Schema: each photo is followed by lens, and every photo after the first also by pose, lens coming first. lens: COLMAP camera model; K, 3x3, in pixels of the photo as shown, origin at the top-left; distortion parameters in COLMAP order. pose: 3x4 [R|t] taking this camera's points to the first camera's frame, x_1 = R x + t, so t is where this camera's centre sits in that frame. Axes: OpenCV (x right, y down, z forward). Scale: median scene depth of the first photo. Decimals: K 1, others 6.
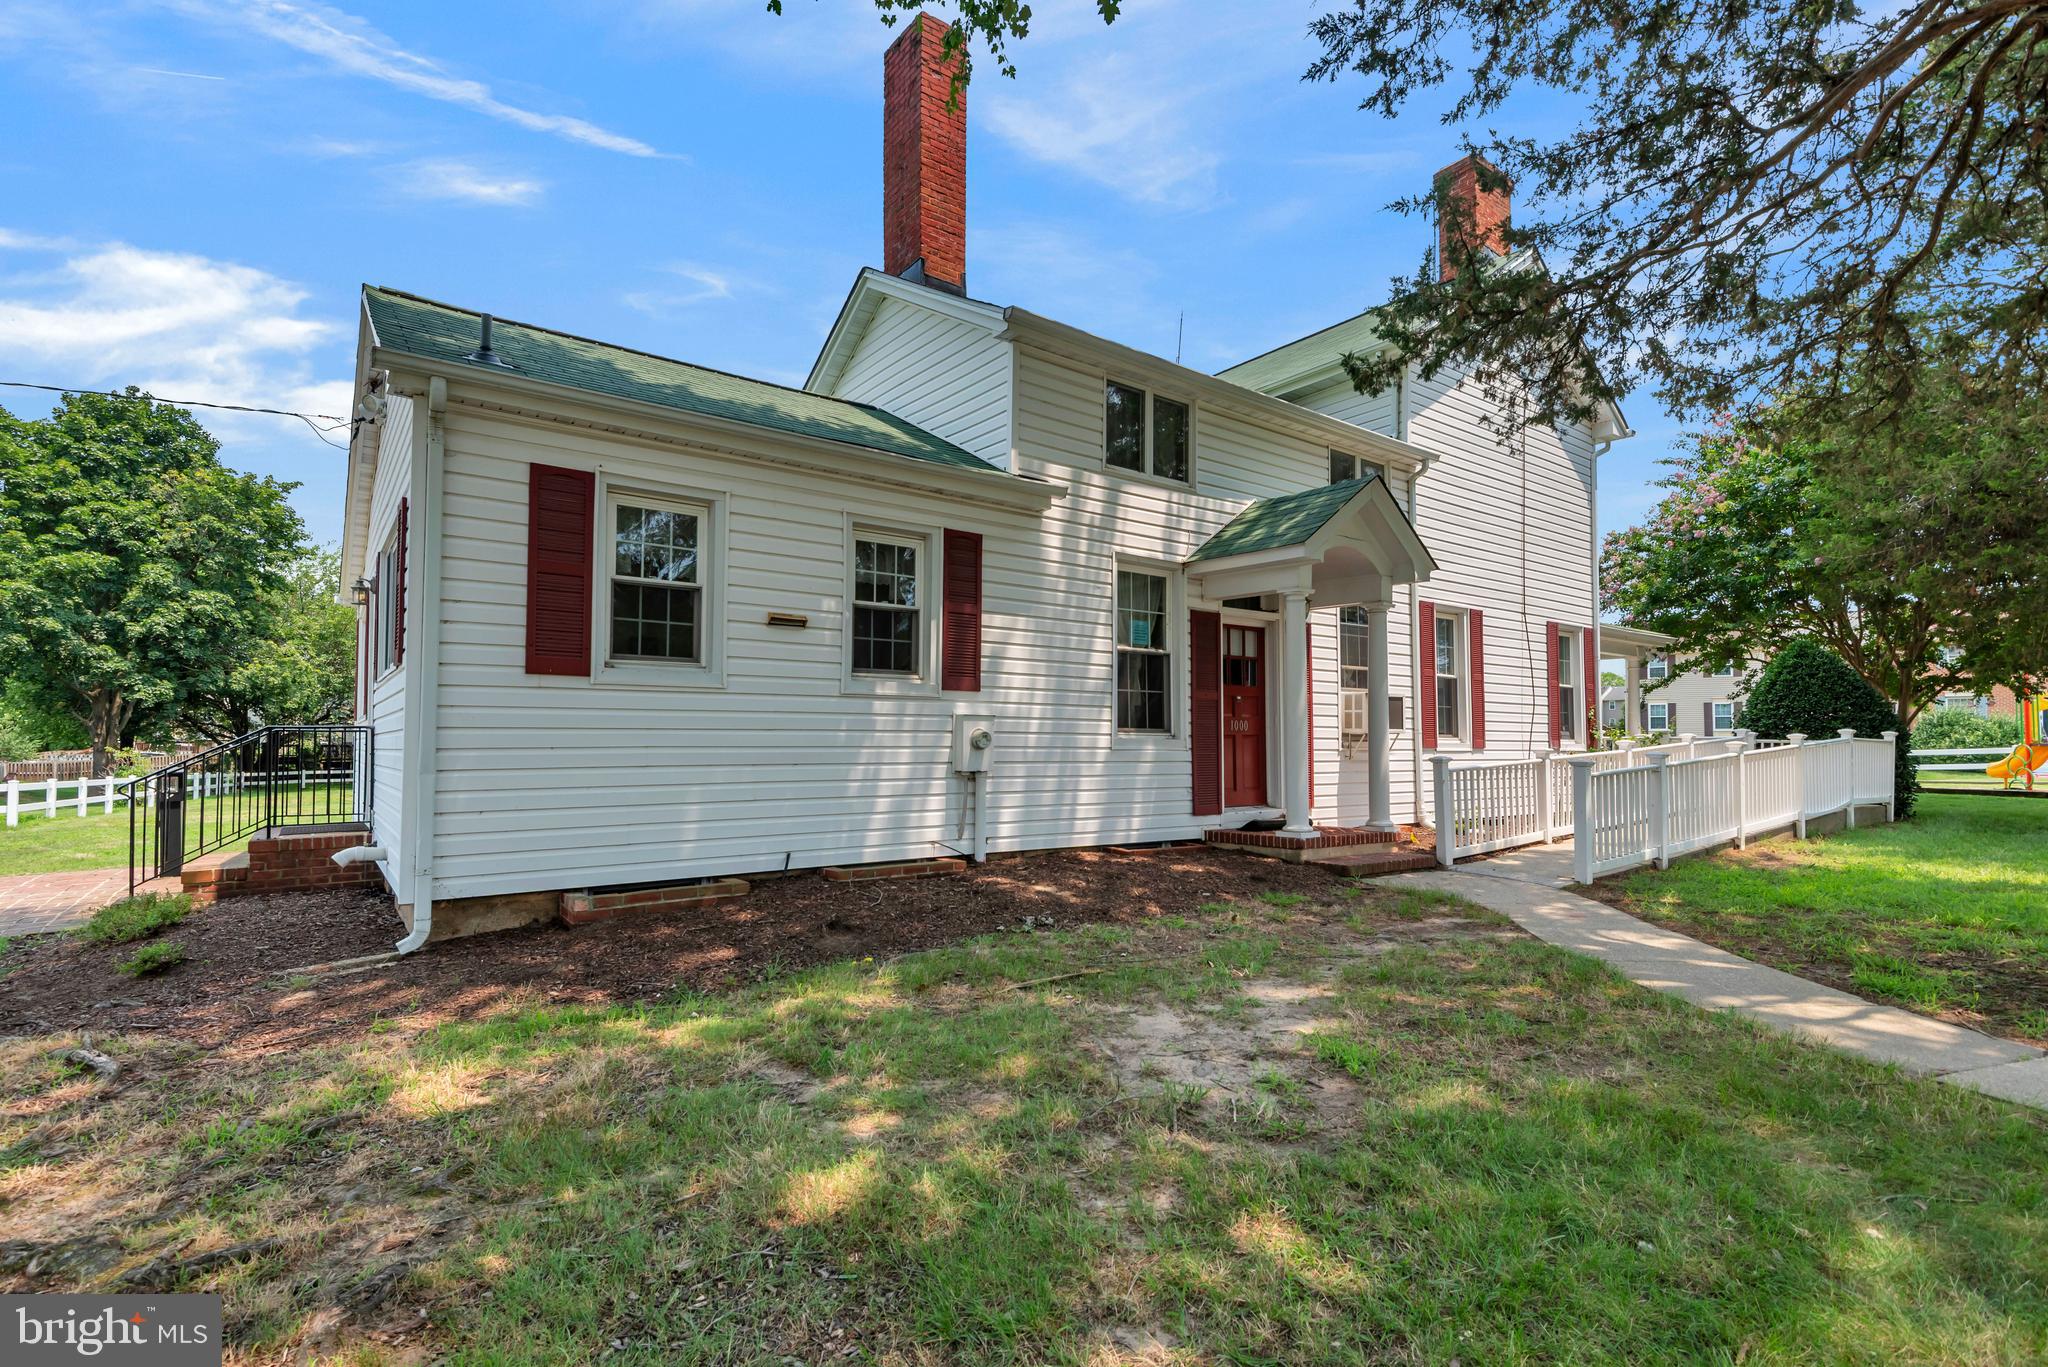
lens RADIAL K [[1001.0, 0, 1025.9], [0, 1001.0, 708.6], [0, 0, 1]] dist [0.013830, 0.000020]
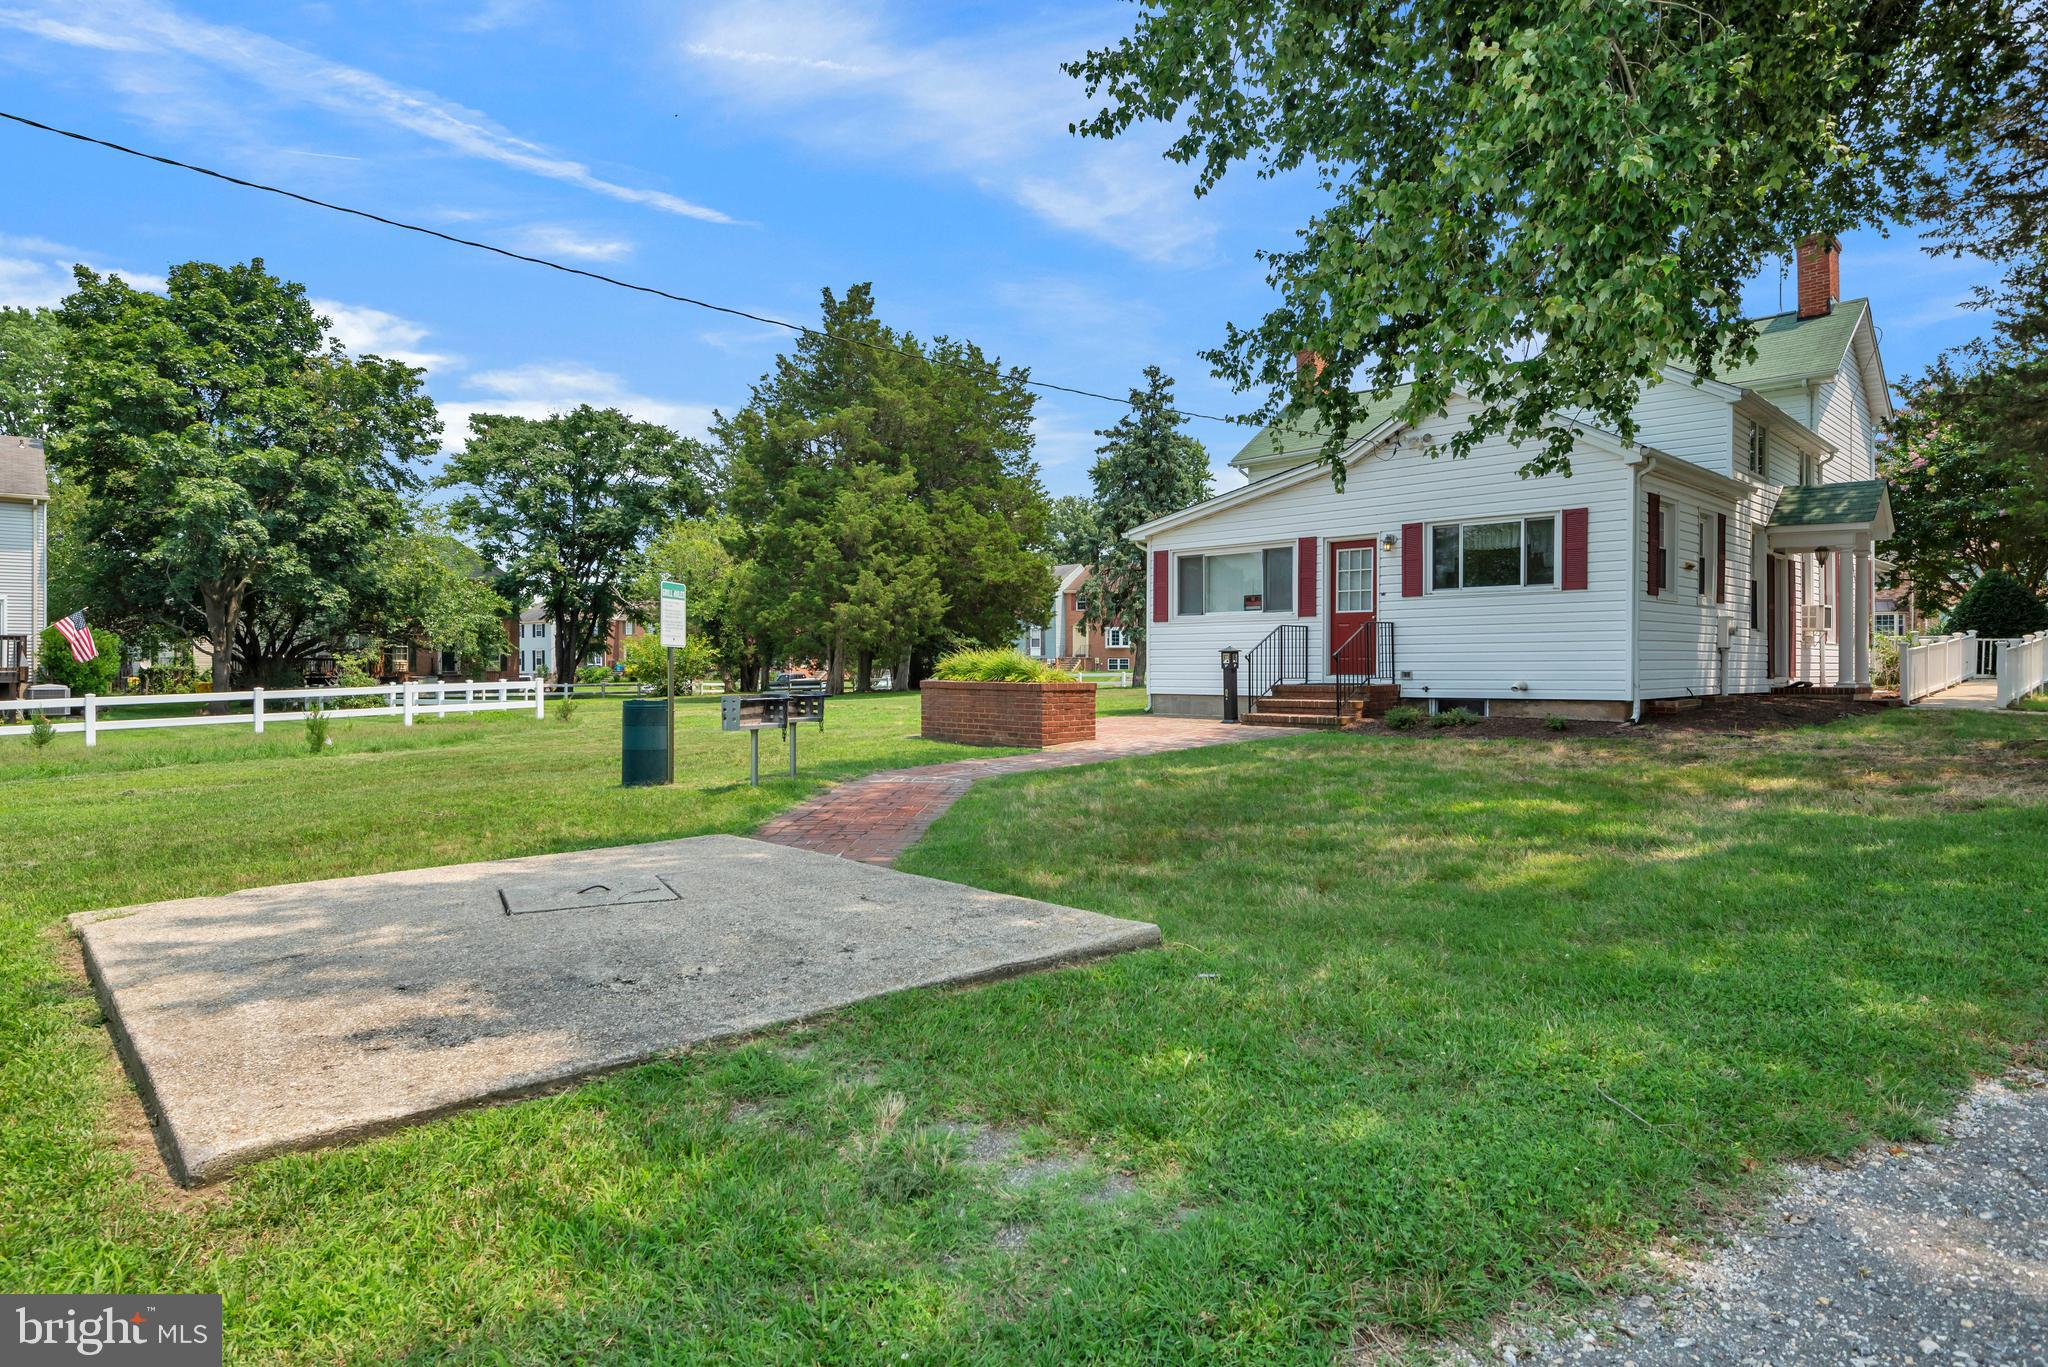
lens RADIAL K [[1170.9, 0, 1024.0], [0, 1170.9, 683.5], [0, 0, 1]] dist [0.028583, -0.030768]
pose [[0.991808, -0.006778, 0.127556, -1.469381], [0.000448, 0.998770, 0.049584, 0.019446], [-0.127735, -0.049121, 0.990591, -0.884549]]
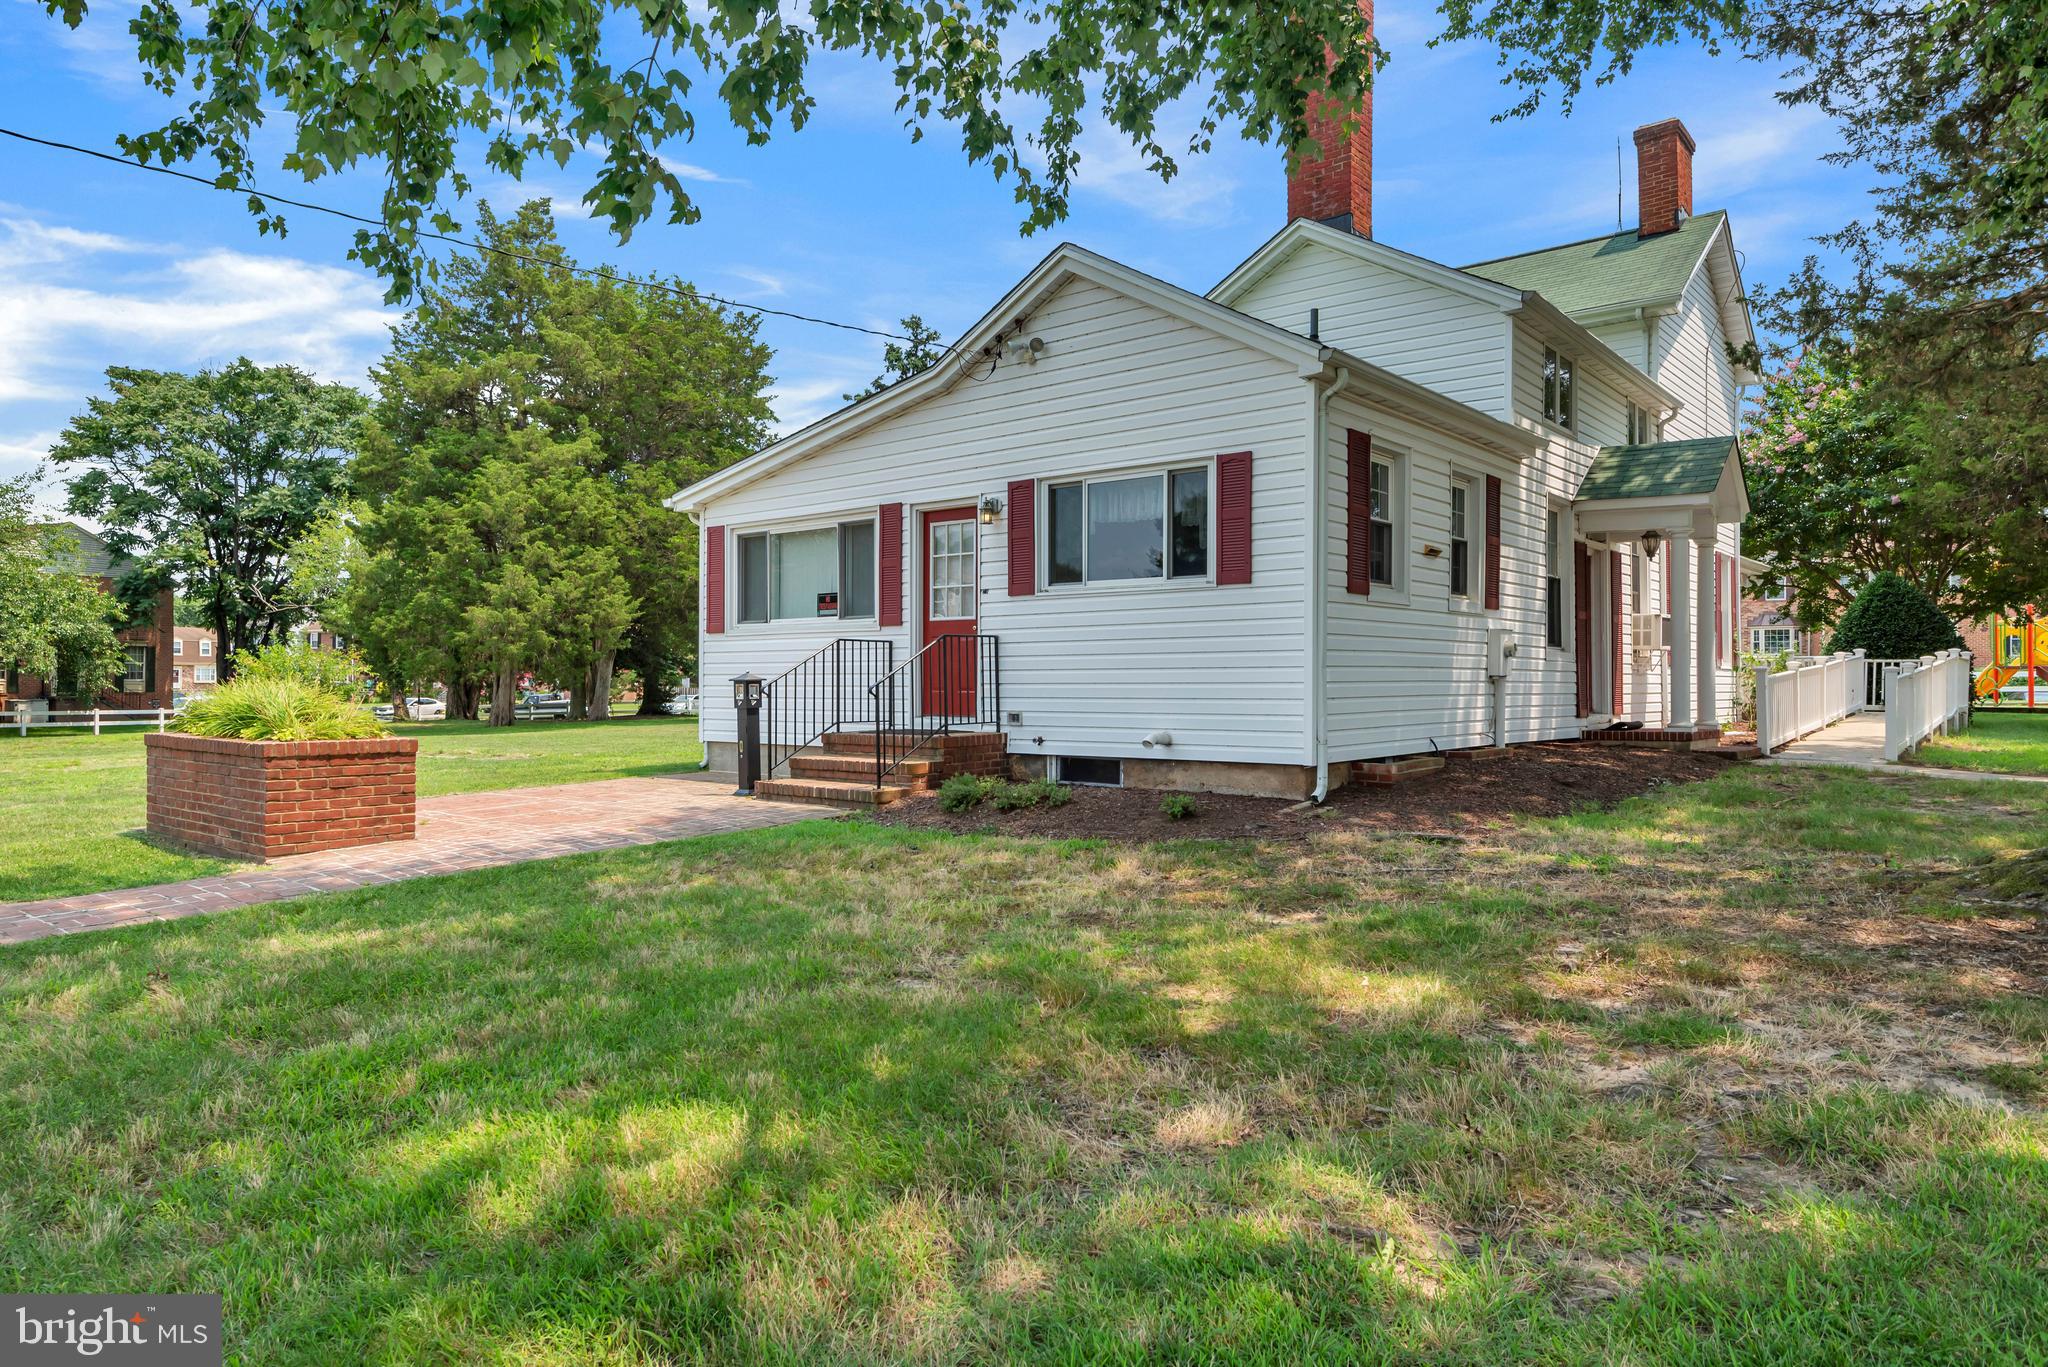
lens RADIAL K [[1286.1, 0, 1024.0], [0, 1286.1, 683.5], [0, 0, 1]] dist [0.041835, -0.052409]
pose [[0.975054, -0.004461, 0.221921, -0.892674], [-0.003522, 0.999361, 0.035564, 0.017114], [-0.221938, -0.035459, 0.974416, -0.369306]]
